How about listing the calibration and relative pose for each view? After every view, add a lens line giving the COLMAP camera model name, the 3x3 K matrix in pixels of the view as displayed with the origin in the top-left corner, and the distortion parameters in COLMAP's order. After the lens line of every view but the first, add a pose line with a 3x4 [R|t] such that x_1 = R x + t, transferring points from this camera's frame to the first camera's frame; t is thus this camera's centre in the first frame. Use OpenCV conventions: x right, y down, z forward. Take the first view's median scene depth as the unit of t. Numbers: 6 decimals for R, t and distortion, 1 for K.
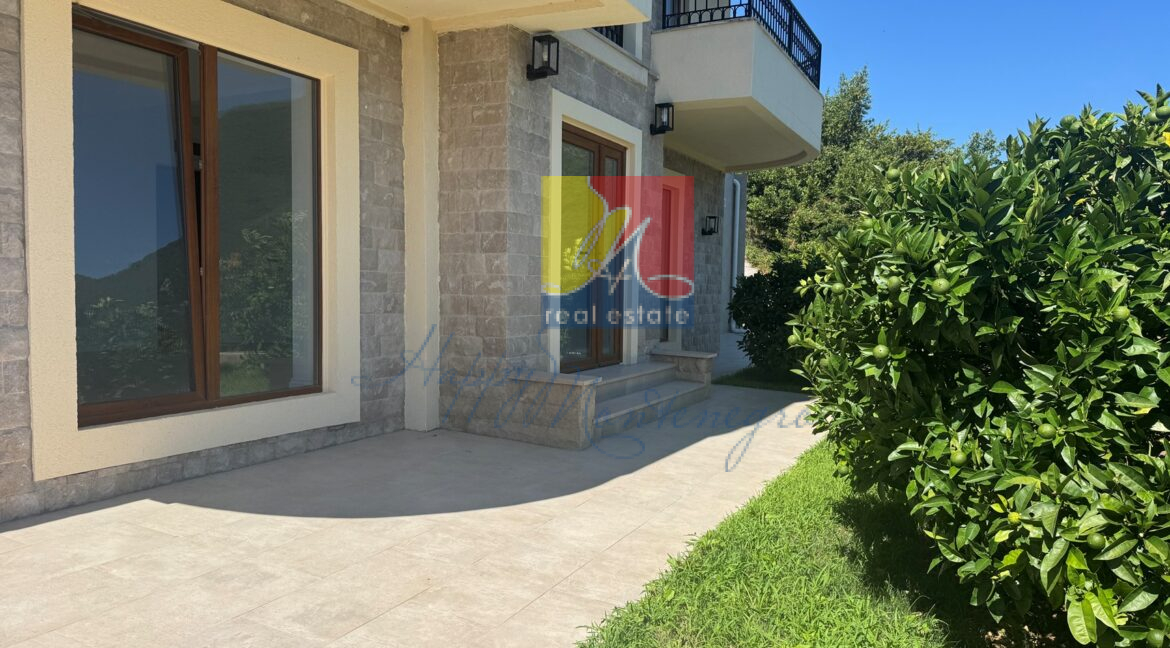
lens RADIAL K [[816.4, 0, 584.6], [0, 816.4, 326.3], [0, 0, 1]] dist [0.012128, -0.033797]
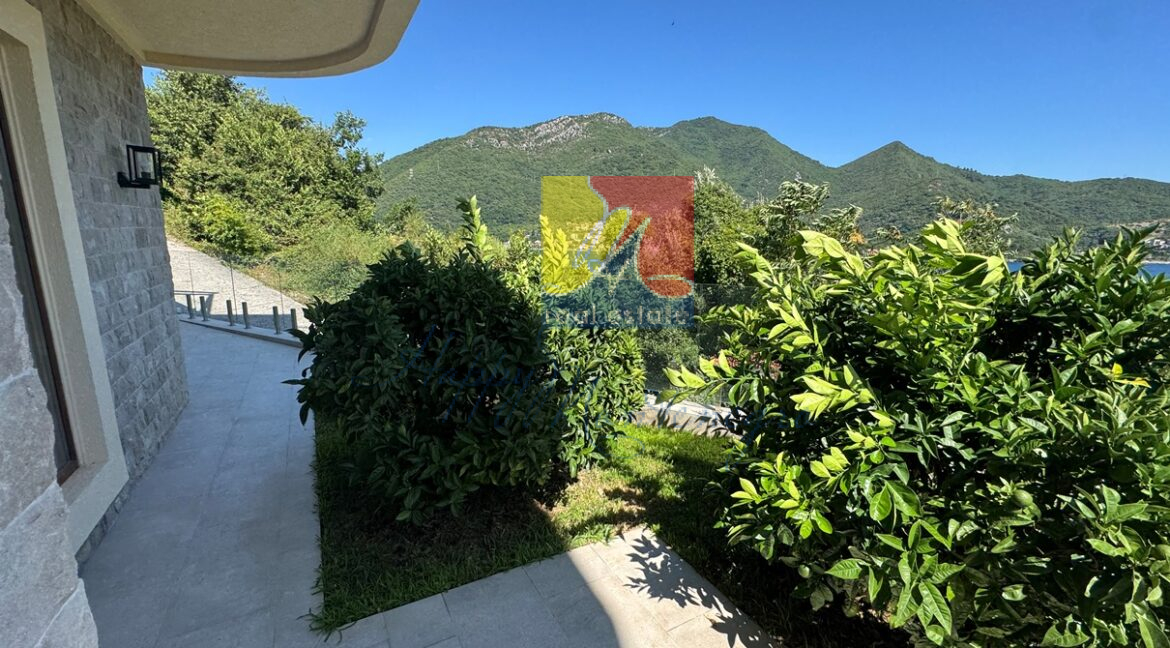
lens RADIAL K [[468.5, 0, 590.7], [0, 468.5, 321.0], [0, 0, 1]] dist [0.007796, 0.000017]
pose [[0.546104, -0.177389, 0.818721, 0.031915], [0.045831, 0.982186, 0.182236, -0.041699], [-0.836463, -0.061996, 0.544506, 0.354019]]
